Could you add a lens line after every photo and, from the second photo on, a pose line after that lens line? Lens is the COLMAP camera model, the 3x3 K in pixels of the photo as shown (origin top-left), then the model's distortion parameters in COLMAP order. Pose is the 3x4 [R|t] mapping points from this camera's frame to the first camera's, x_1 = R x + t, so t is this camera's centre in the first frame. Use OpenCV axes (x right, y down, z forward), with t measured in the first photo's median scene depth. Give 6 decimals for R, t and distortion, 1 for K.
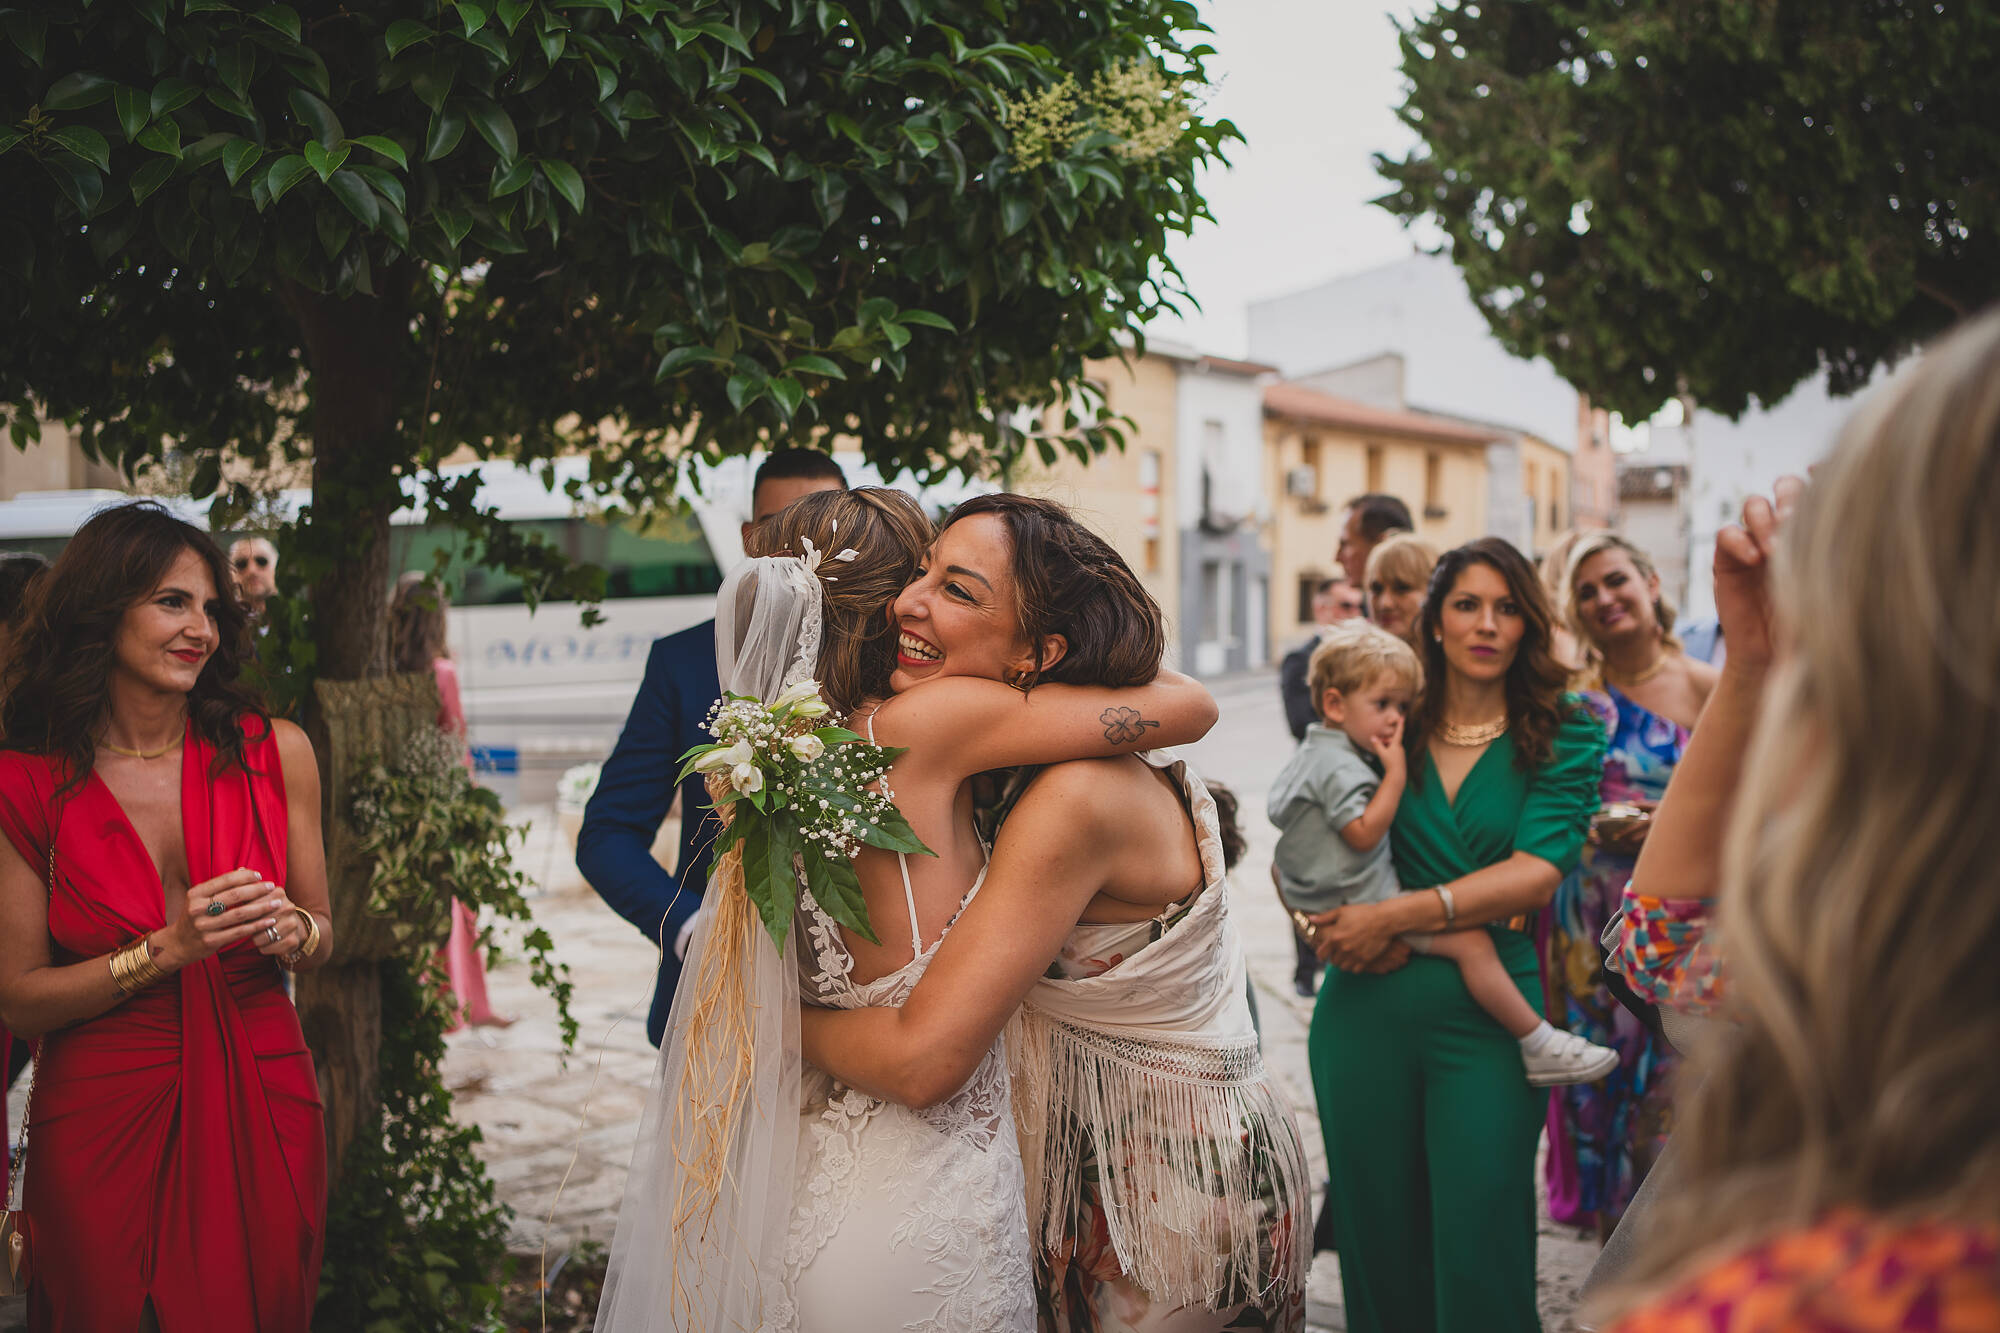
lens RADIAL K [[2049.6, 0, 1000.0], [0, 2049.6, 666.5], [0, 0, 1]] dist [-0.005201, -0.003563]
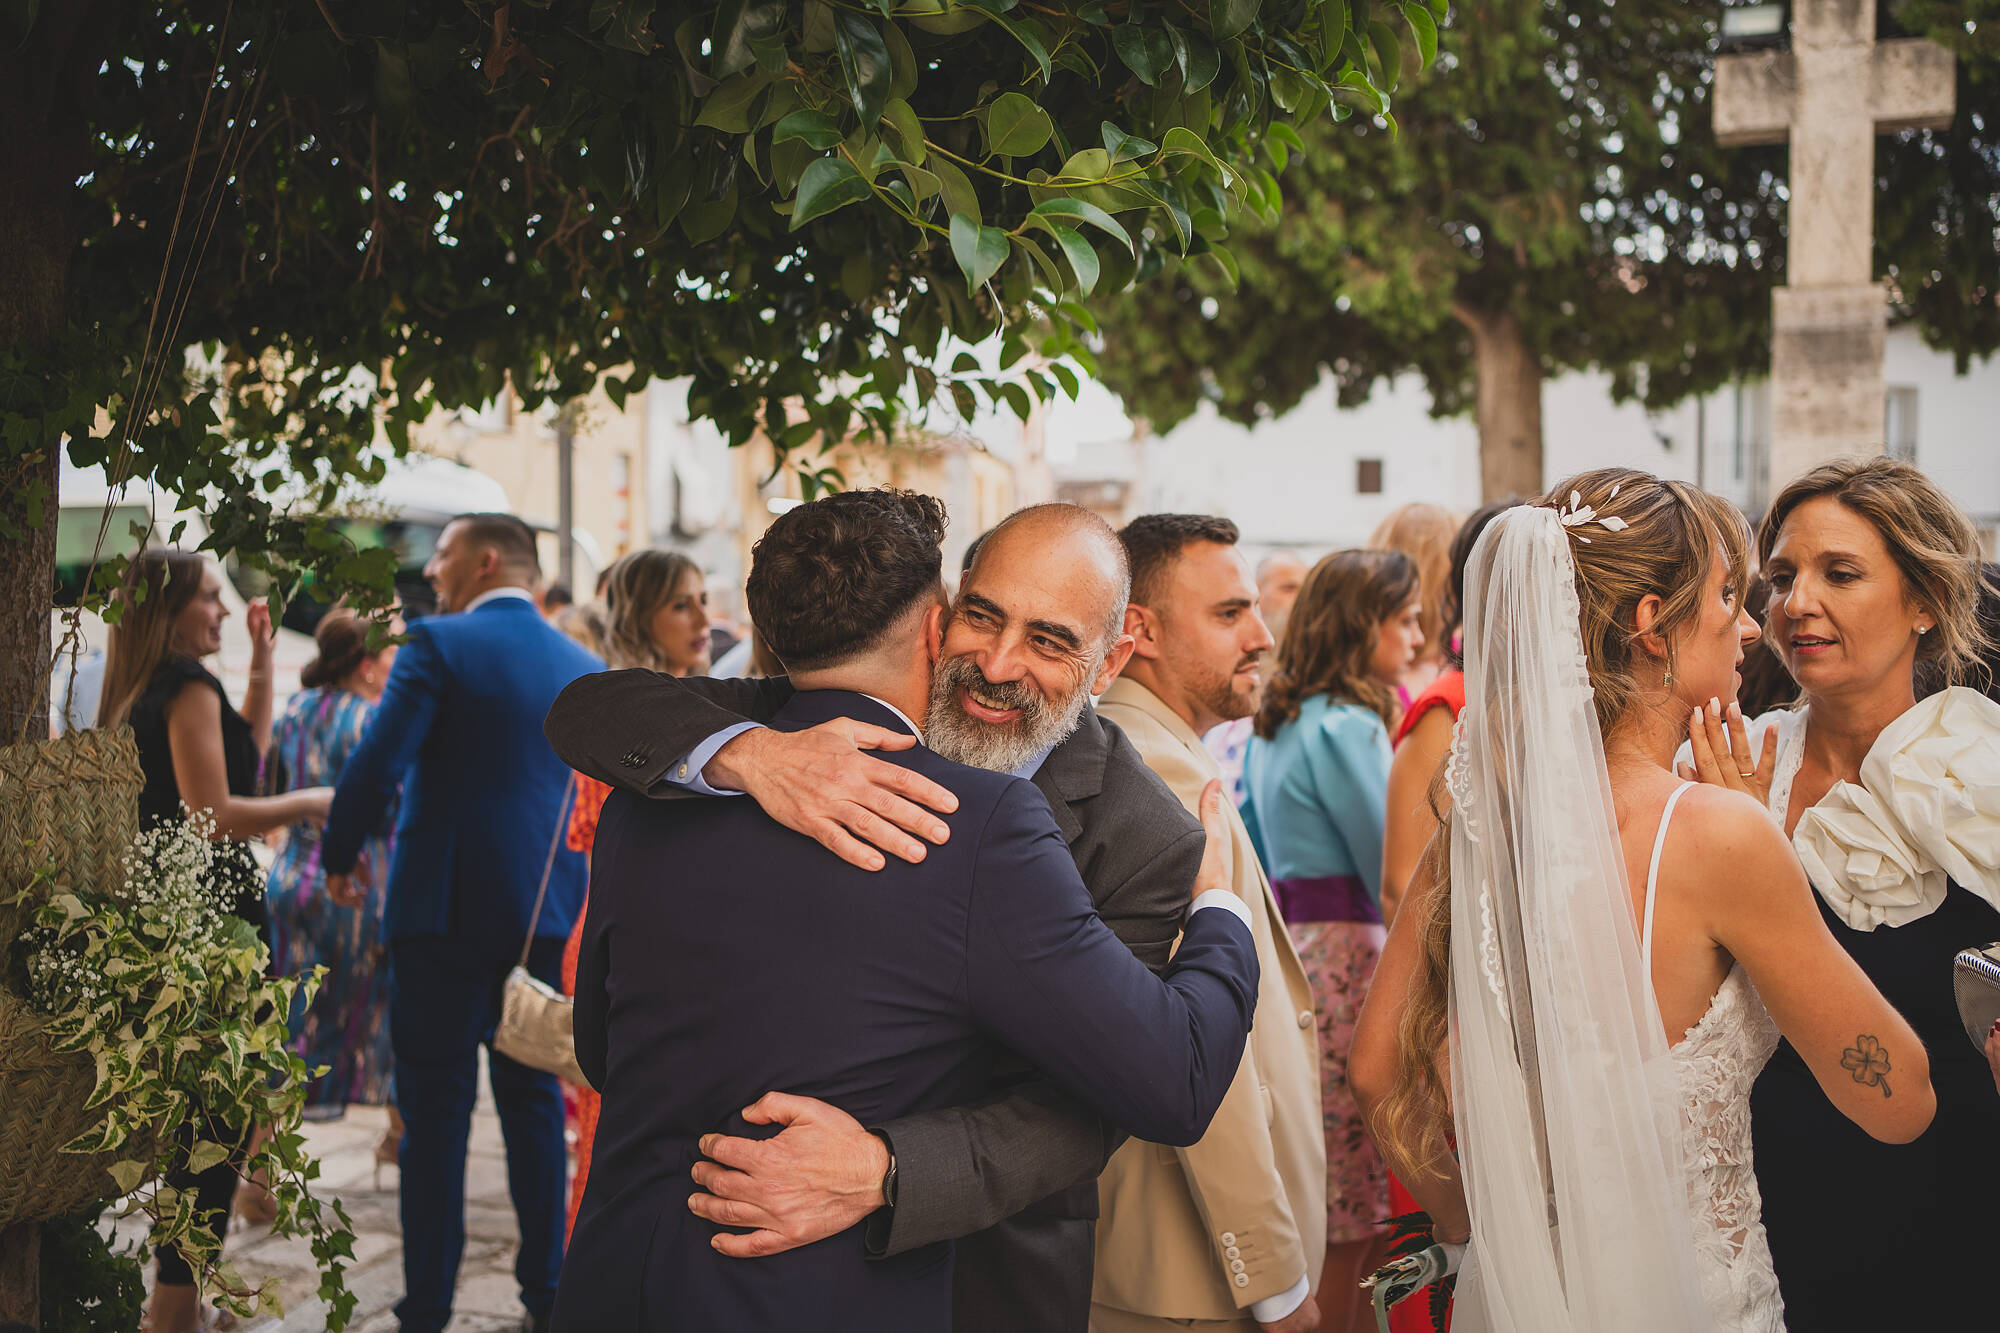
lens RADIAL K [[1968.4, 0, 1005.2], [0, 1968.4, 719.9], [0, 0, 1]] dist [0.009674, 0.026734]
pose [[0.952140, -0.017945, 0.305135, -0.072020], [0.010421, 0.999601, 0.026267, -0.003998], [-0.305485, -0.021830, 0.951947, 0.126320]]
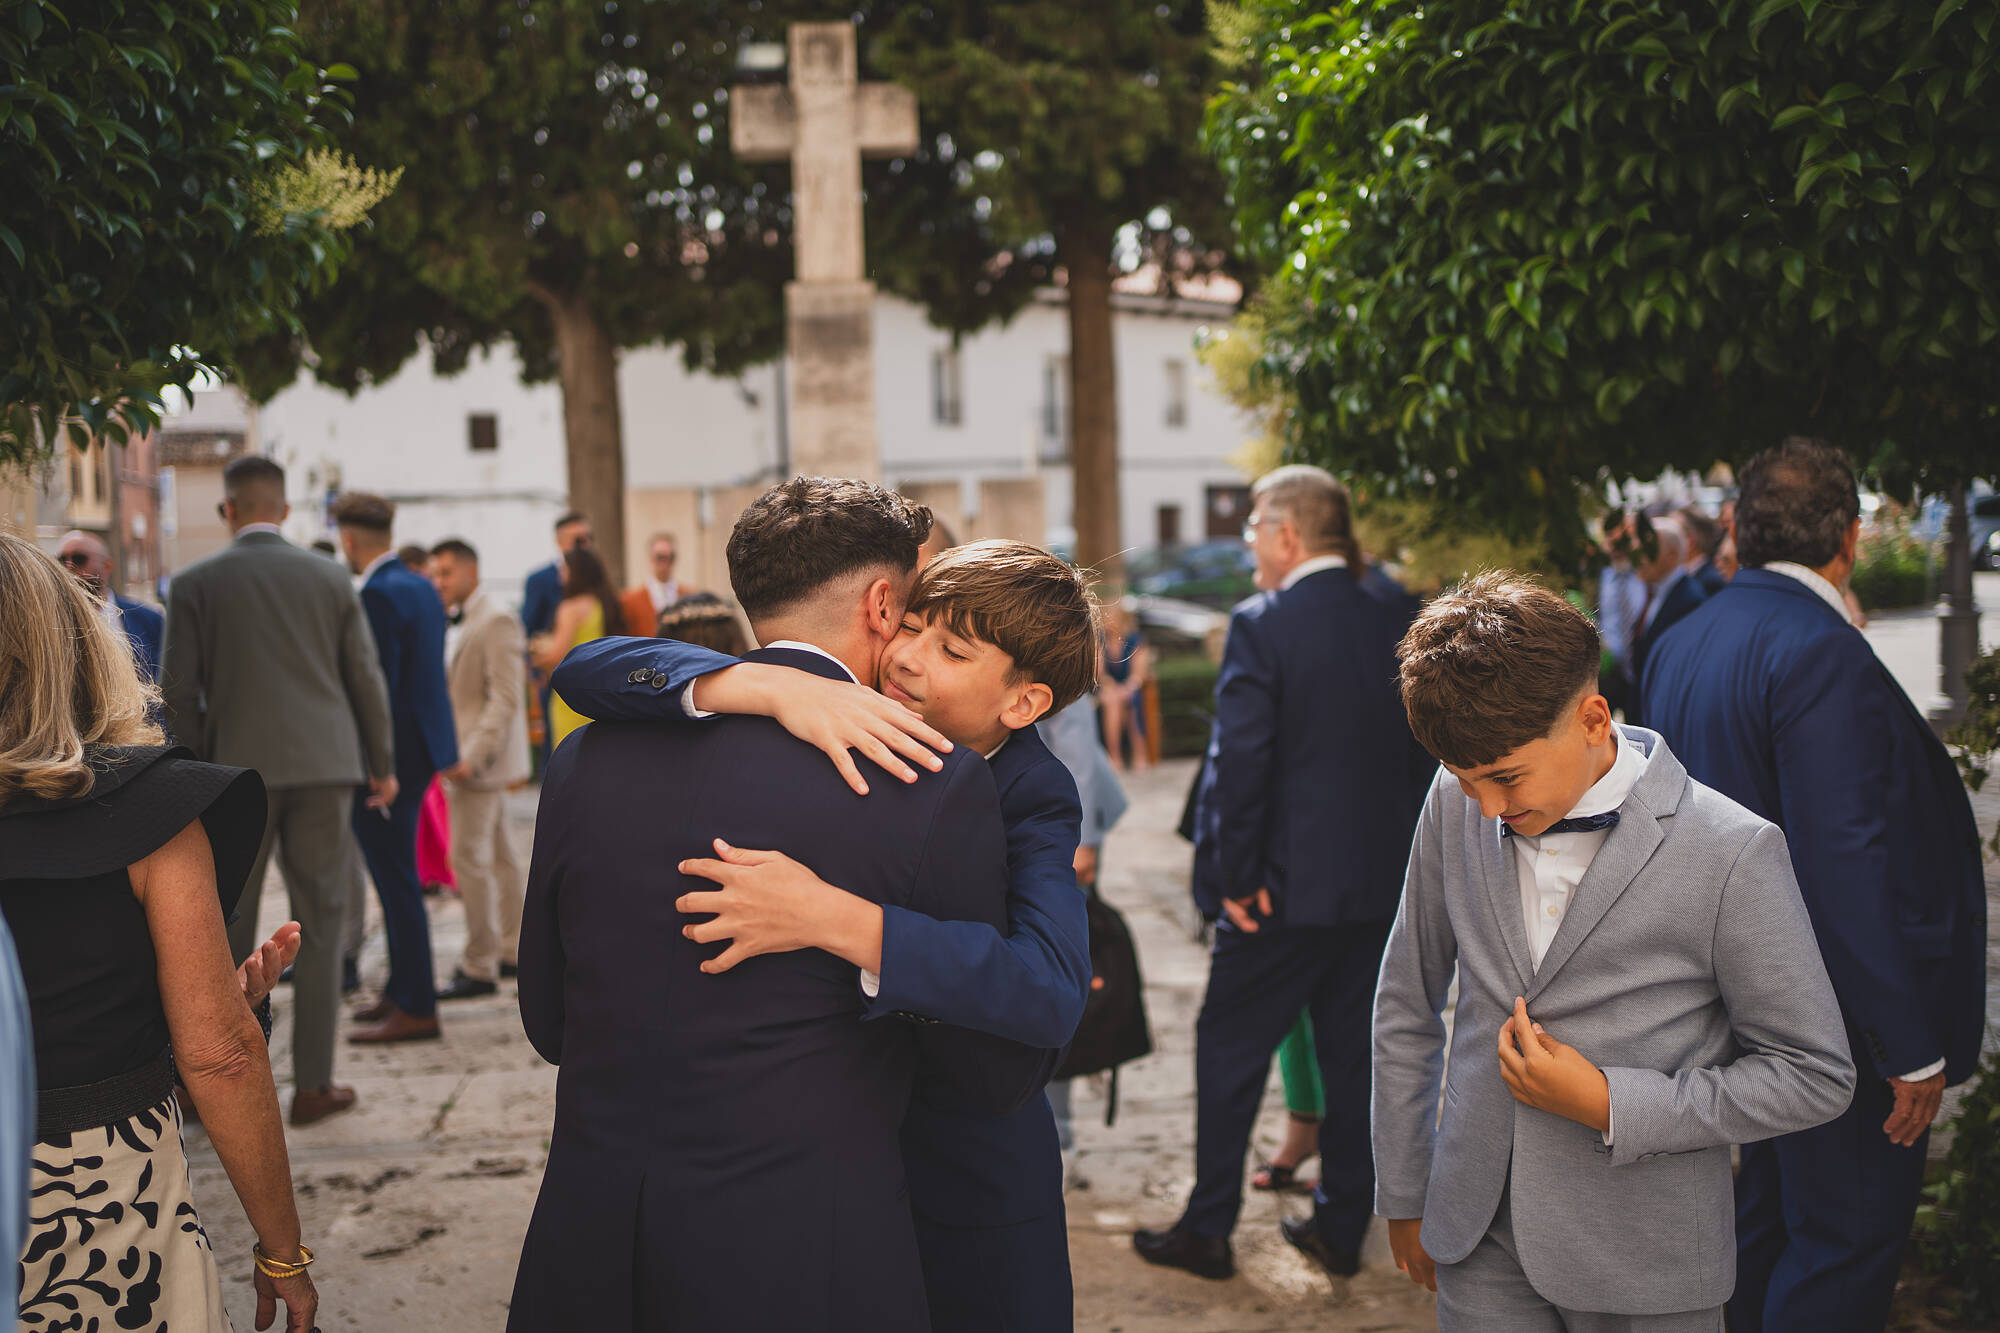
lens RADIAL K [[2128.4, 0, 1002.8], [0, 2128.4, 694.5], [0, 0, 1]] dist [-0.012363, -0.031369]
pose [[0.758906, -0.070812, 0.647338, -0.138459], [0.052840, 0.997488, 0.047168, 0.001974], [-0.649052, -0.001591, 0.760742, -0.079236]]
